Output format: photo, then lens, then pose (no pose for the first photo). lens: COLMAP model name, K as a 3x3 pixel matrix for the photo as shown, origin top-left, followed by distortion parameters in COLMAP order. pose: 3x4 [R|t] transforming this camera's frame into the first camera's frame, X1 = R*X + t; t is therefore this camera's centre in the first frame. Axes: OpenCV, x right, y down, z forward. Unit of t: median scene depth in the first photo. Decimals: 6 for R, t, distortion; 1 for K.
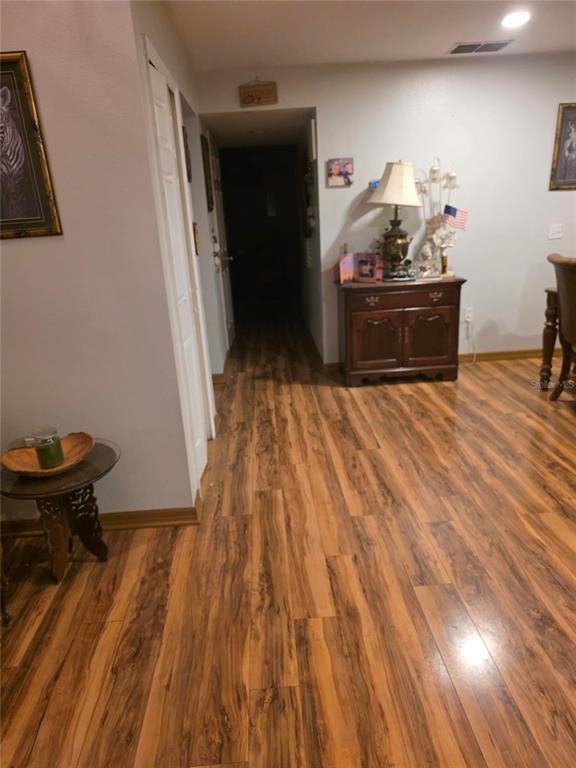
lens RADIAL K [[517.0, 0, 290.8], [0, 517.0, 390.1], [0, 0, 1]] dist [0.025708, -0.021909]
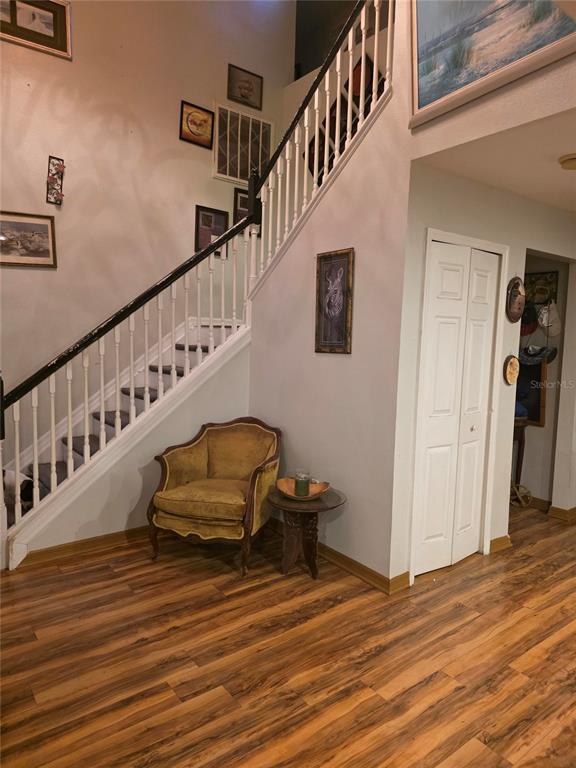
lens RADIAL K [[517.0, 0, 290.7], [0, 517.0, 384.7], [0, 0, 1]] dist [0.025708, -0.021909]
pose [[0.567889, 0.153705, -0.808627, 0.726685], [-0.333248, 0.941226, -0.055126, -0.068073], [0.752627, 0.300779, 0.585734, -0.011473]]
